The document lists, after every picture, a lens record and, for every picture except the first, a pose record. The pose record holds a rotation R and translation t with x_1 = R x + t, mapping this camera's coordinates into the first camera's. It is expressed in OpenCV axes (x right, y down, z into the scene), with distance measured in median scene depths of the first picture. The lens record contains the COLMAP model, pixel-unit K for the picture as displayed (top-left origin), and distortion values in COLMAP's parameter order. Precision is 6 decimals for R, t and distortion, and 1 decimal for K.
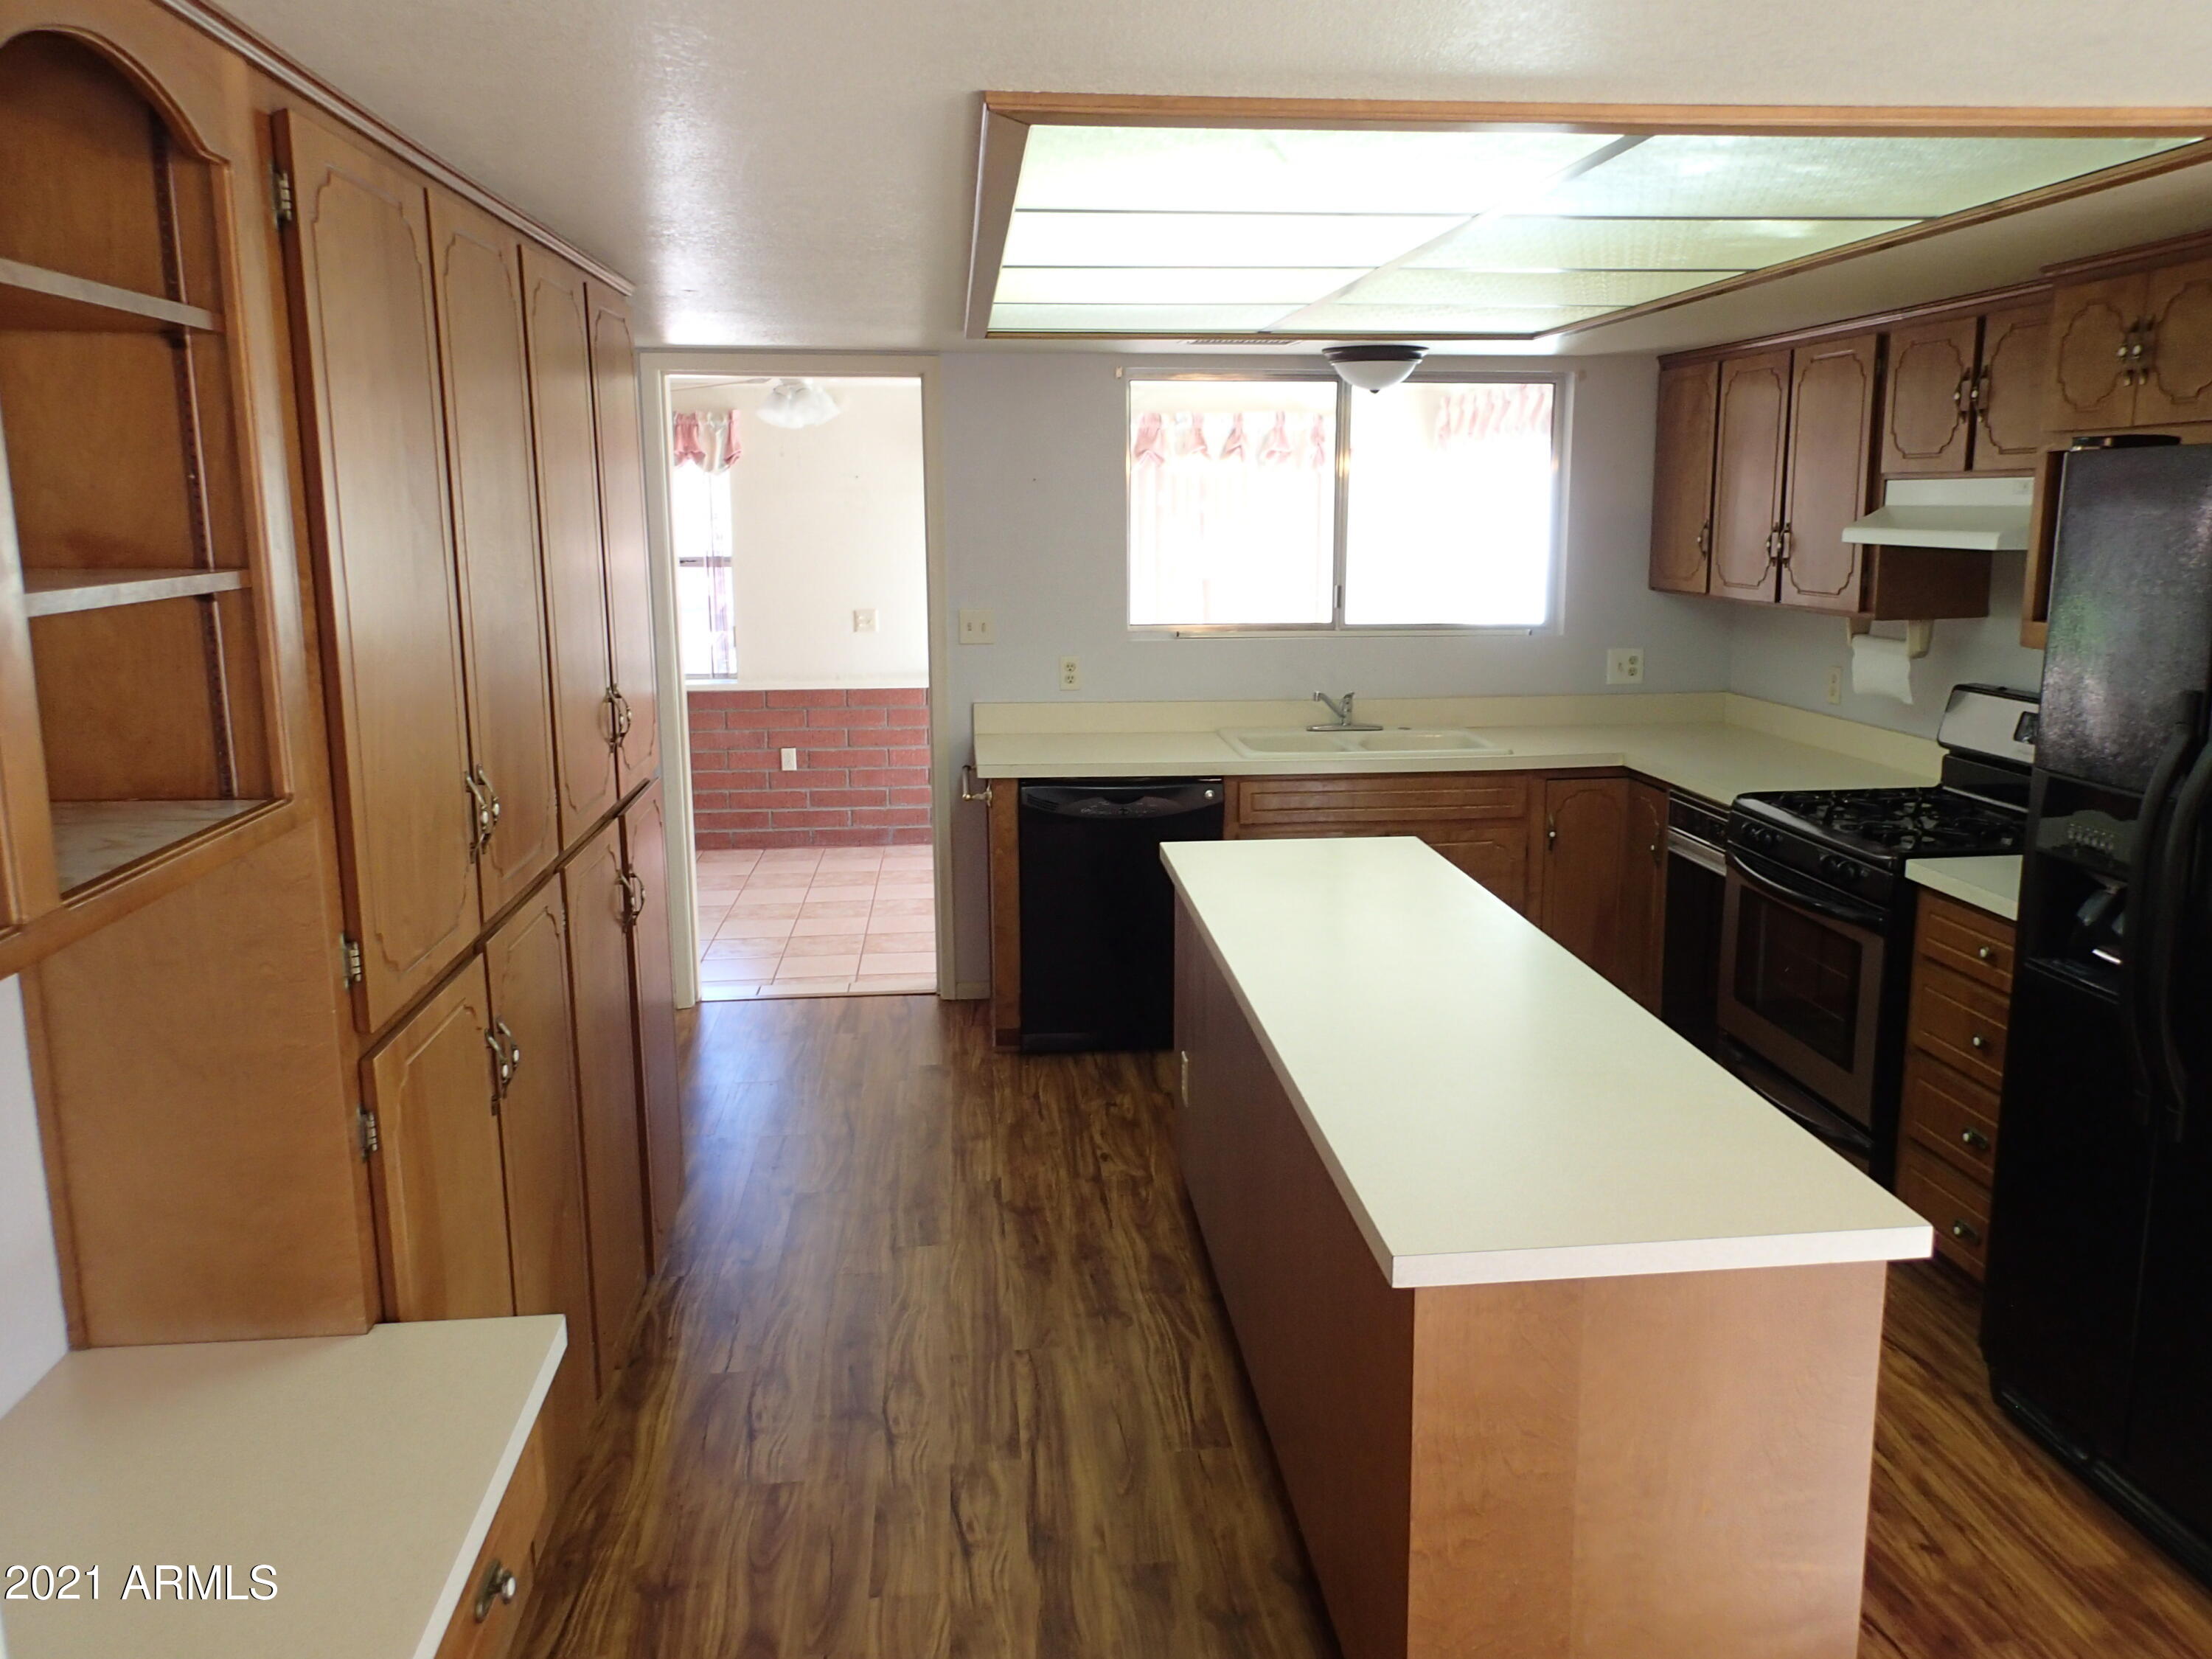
lens RADIAL K [[1665.8, 0, 1126.3], [0, 1665.8, 820.9], [0, 0, 1]] dist [-0.001635, -0.013562]
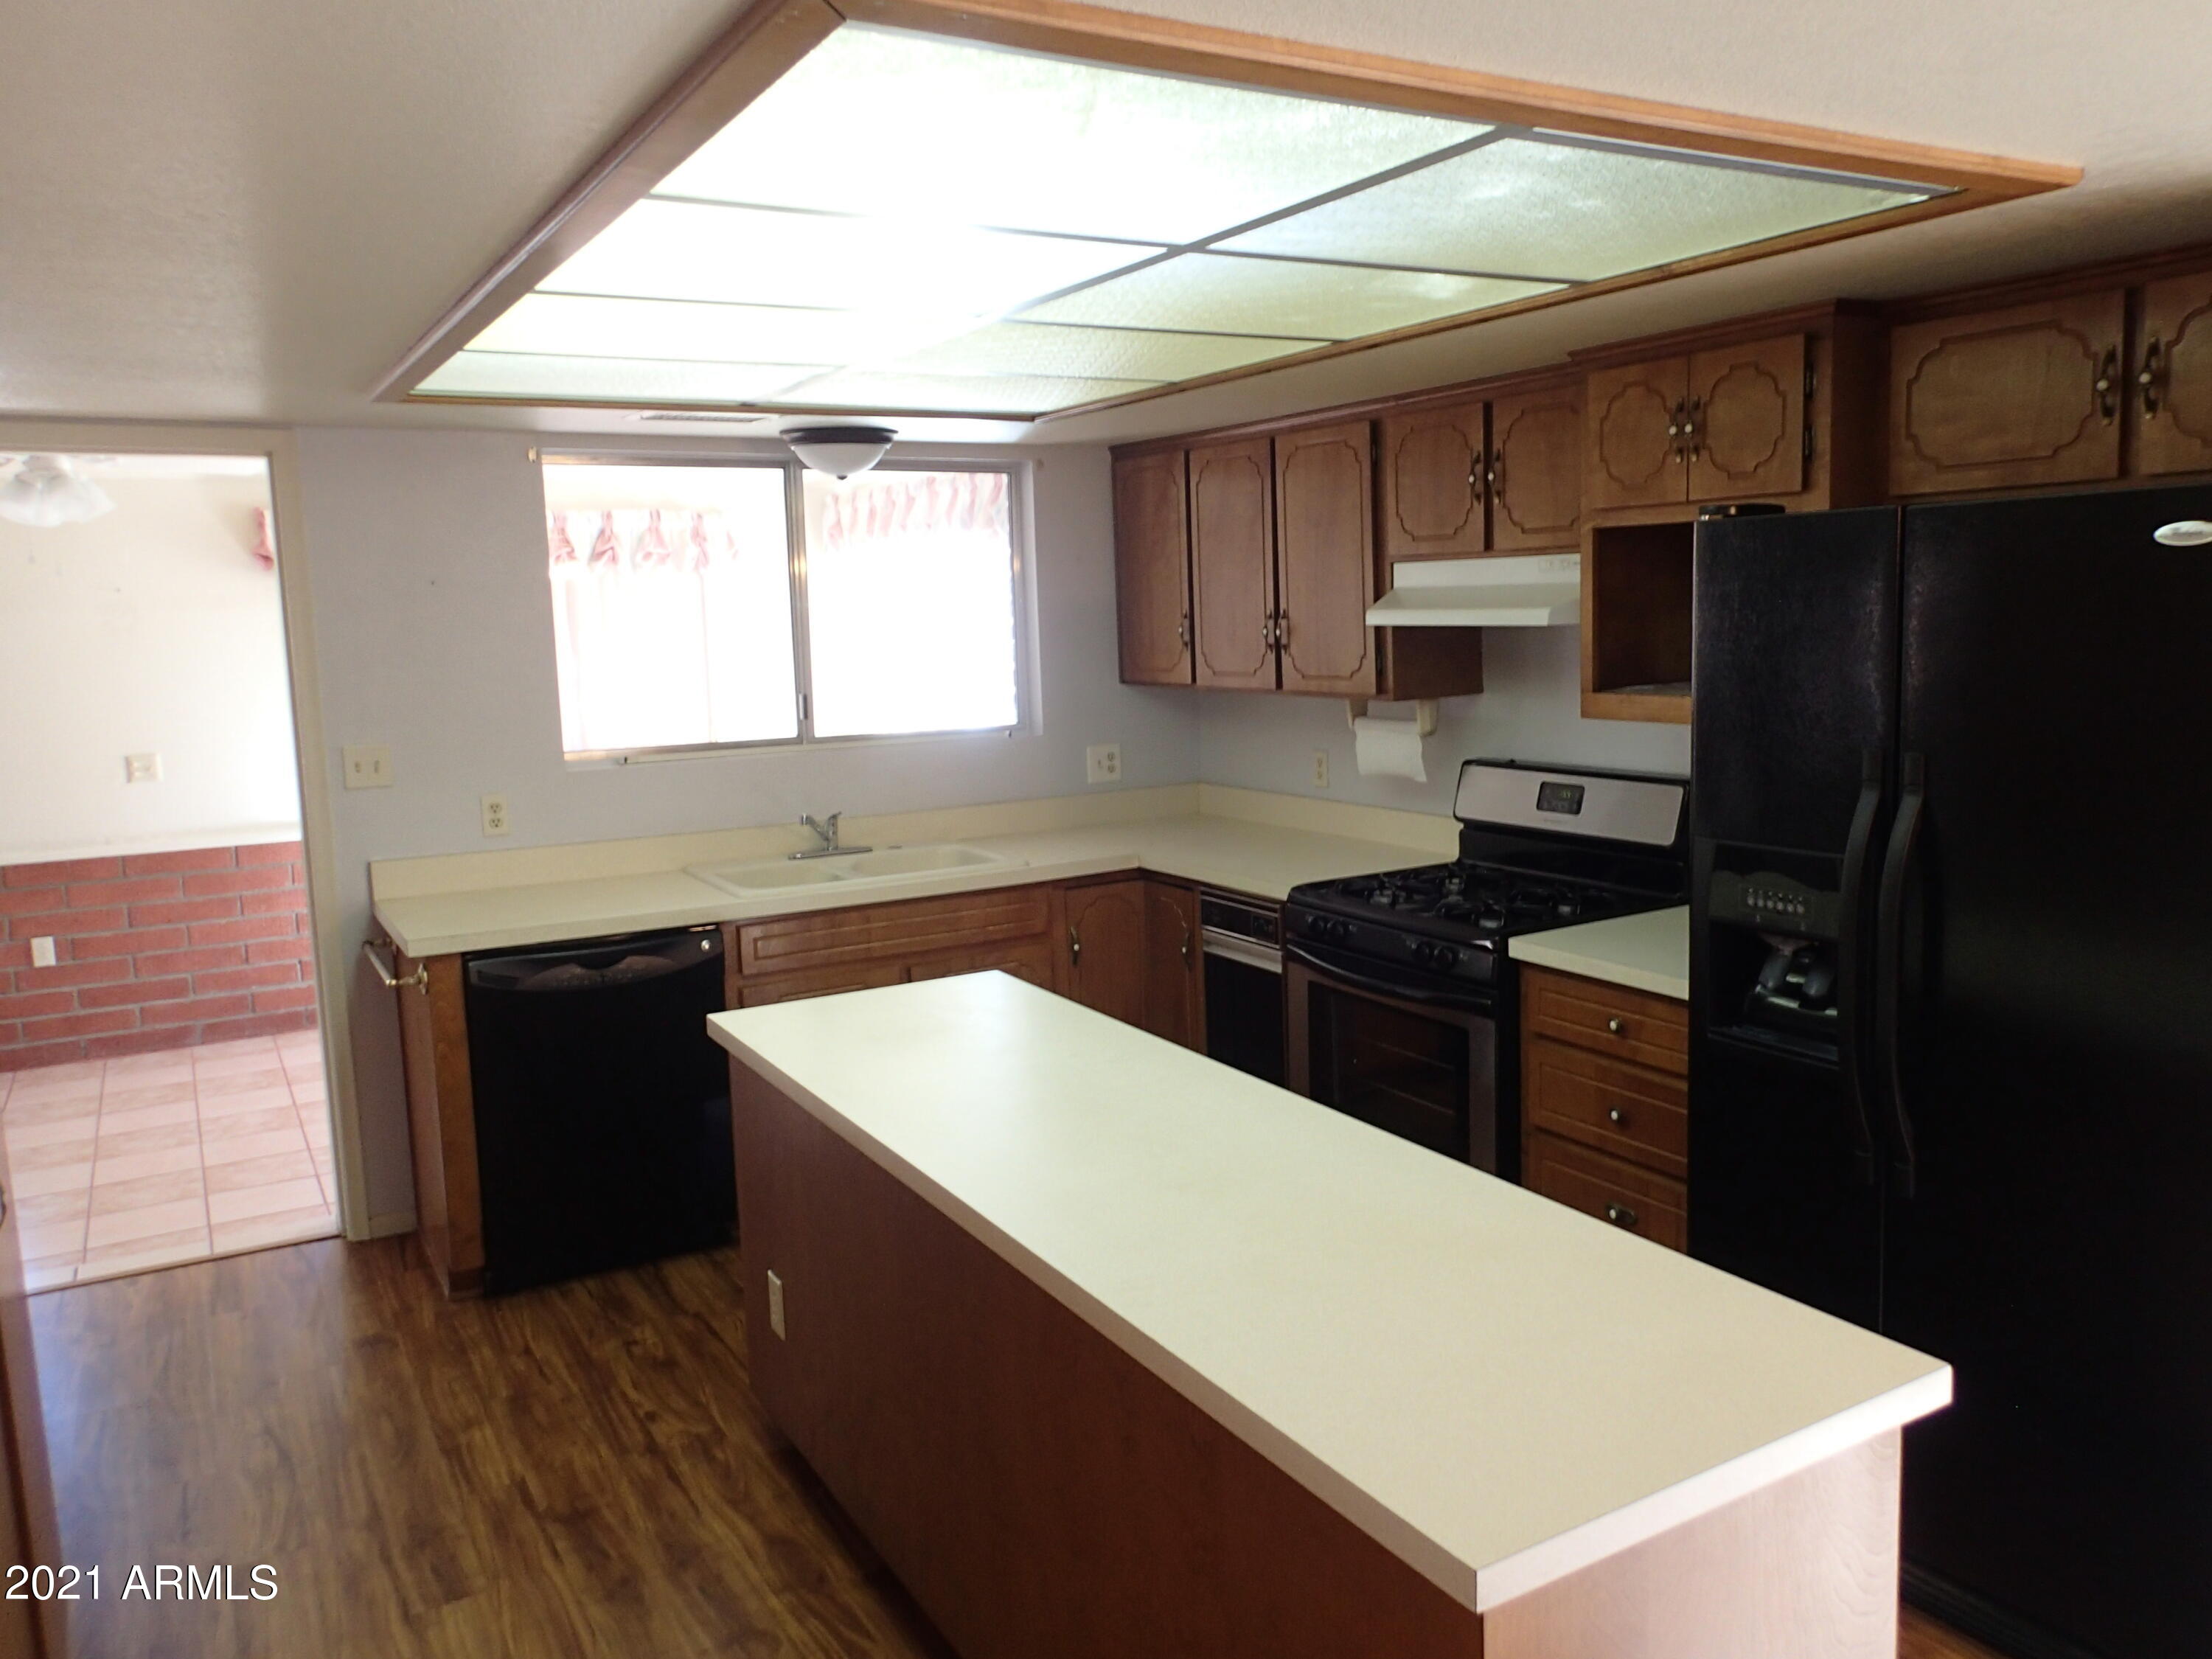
lens RADIAL K [[1665.8, 0, 1151.8], [0, 1665.8, 811.0], [0, 0, 1]] dist [-0.001635, -0.013562]
pose [[0.903974, -0.075238, 0.420916, -0.098617], [0.104601, 0.993399, -0.047077, -0.020652], [-0.414595, 0.086585, 0.905877, 0.140227]]
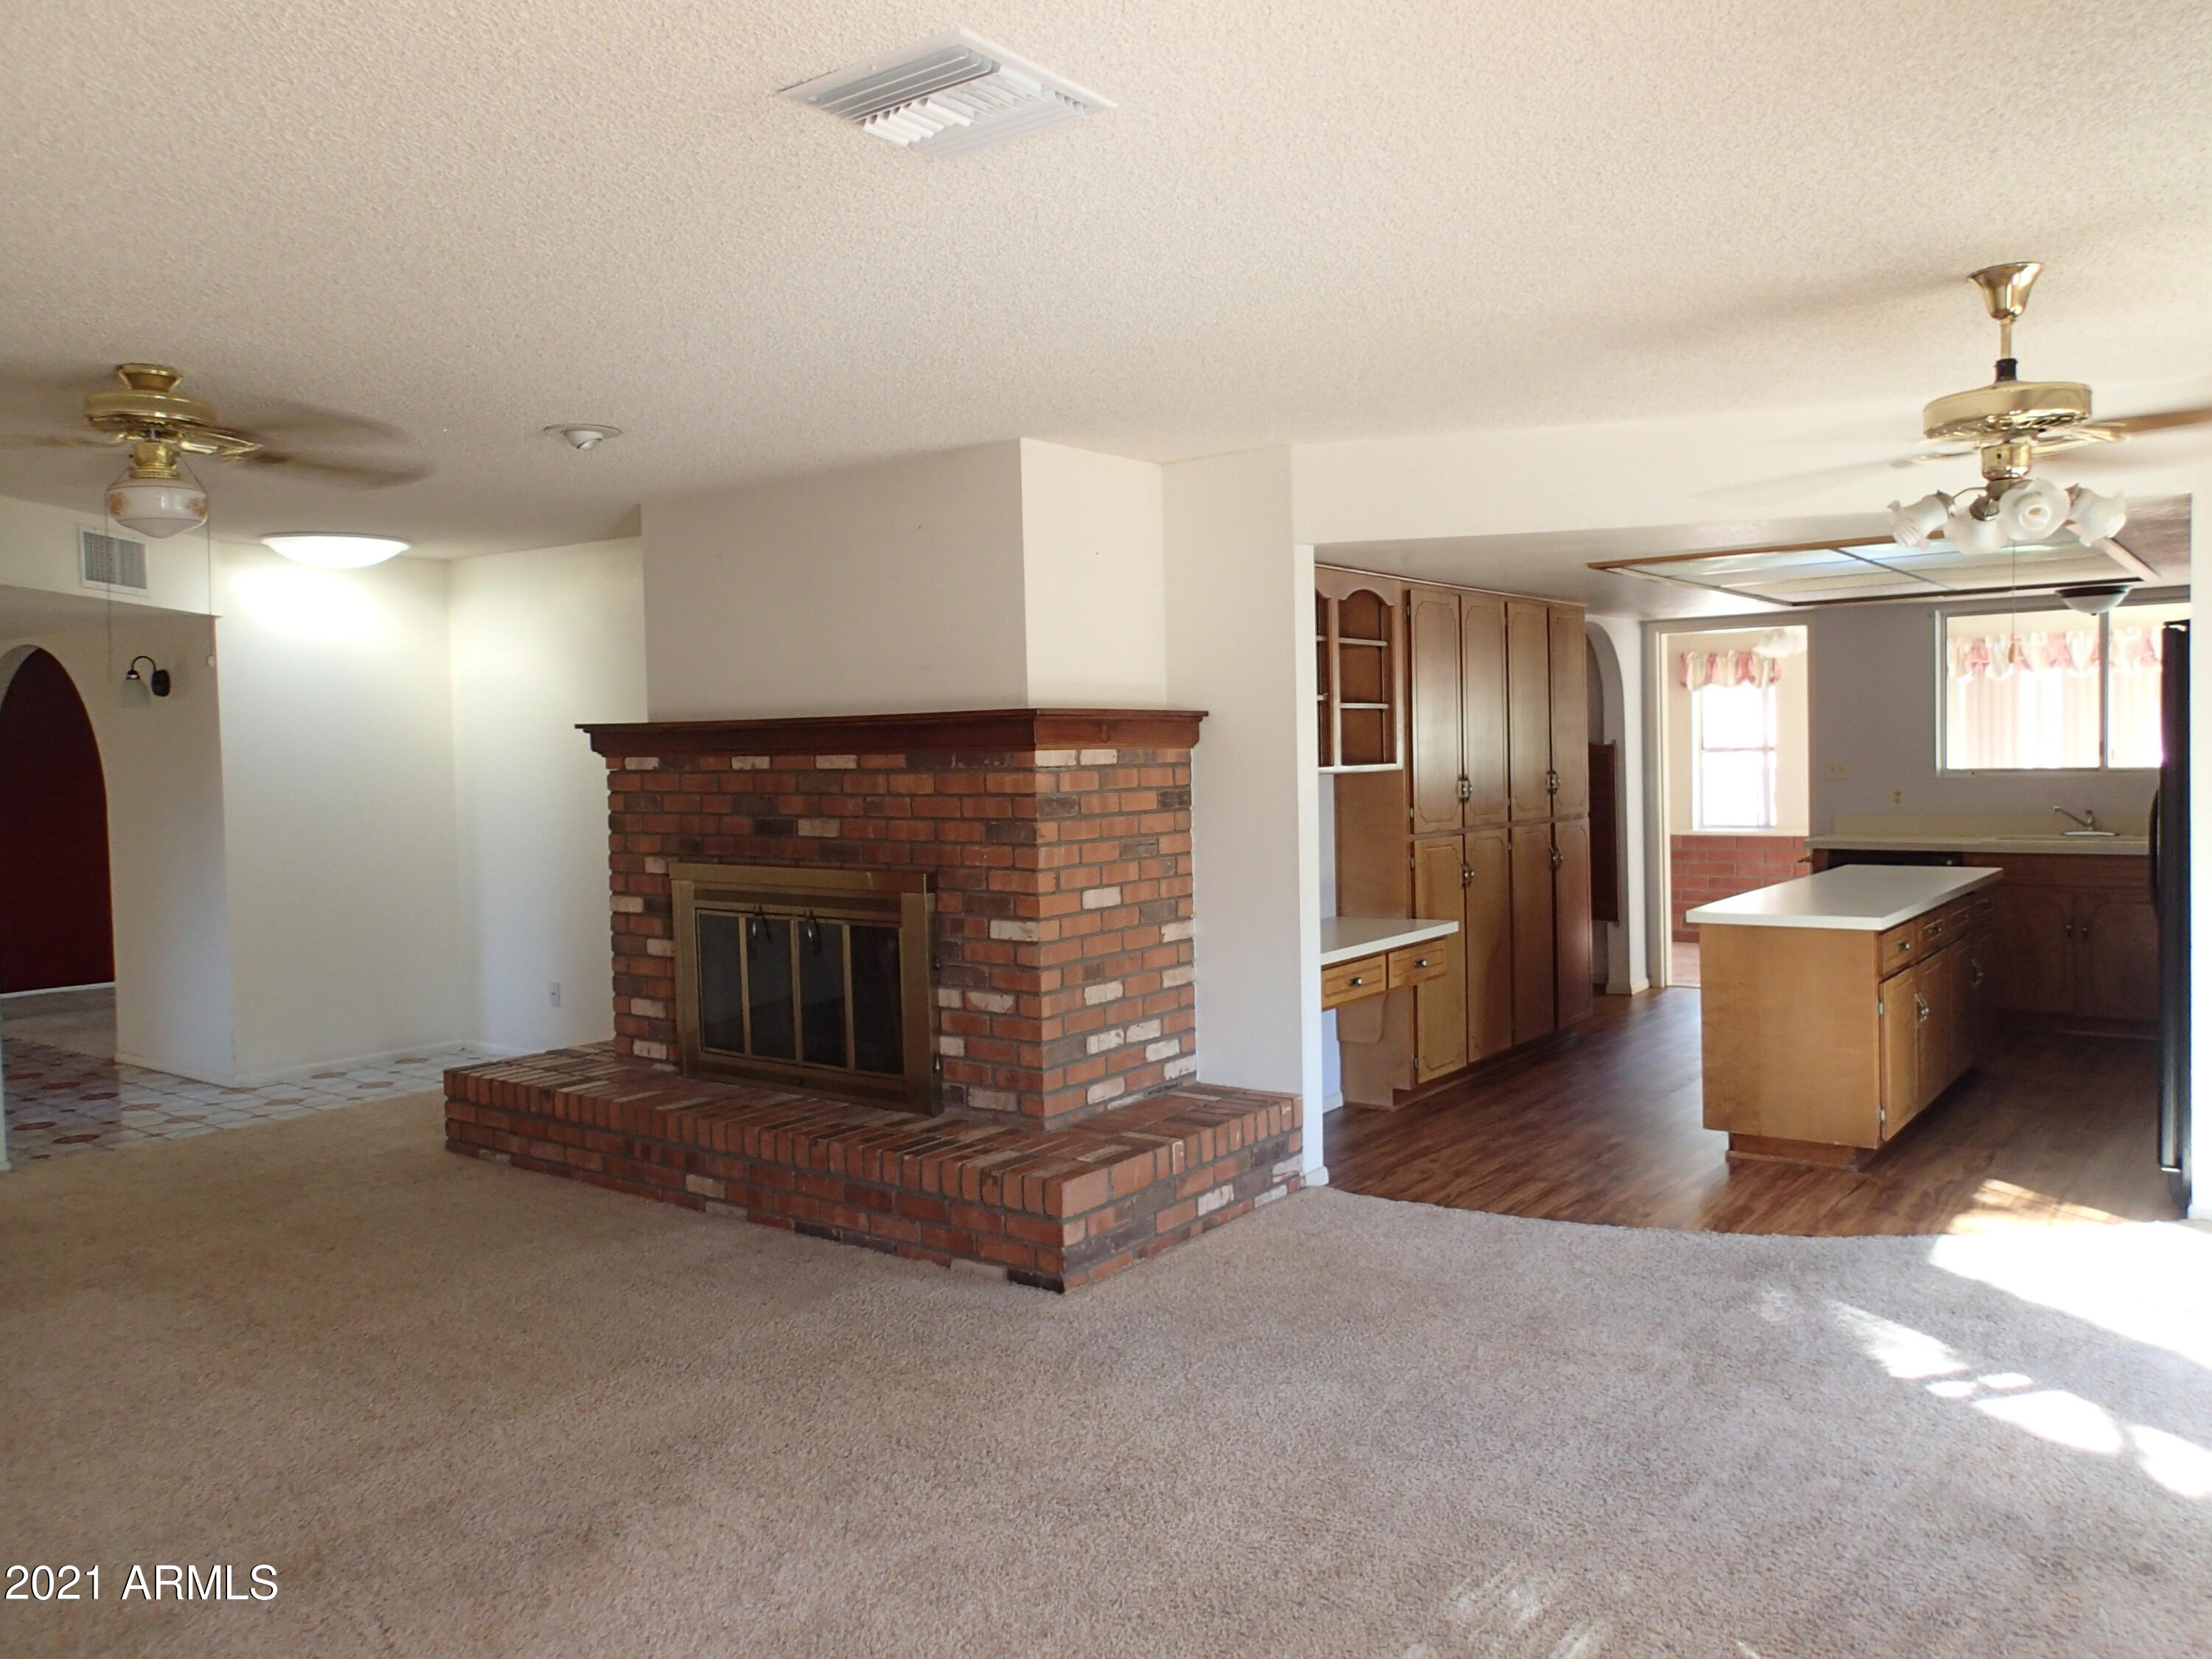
lens RADIAL K [[1665.8, 0, 1106.3], [0, 1665.8, 836.0], [0, 0, 1]] dist [-0.001635, -0.013562]
pose [[0.736150, 0.015425, -0.676643, 0.564383], [-0.104538, 0.990335, -0.091155, 0.201160], [0.668696, 0.137839, 0.730647, -0.785588]]
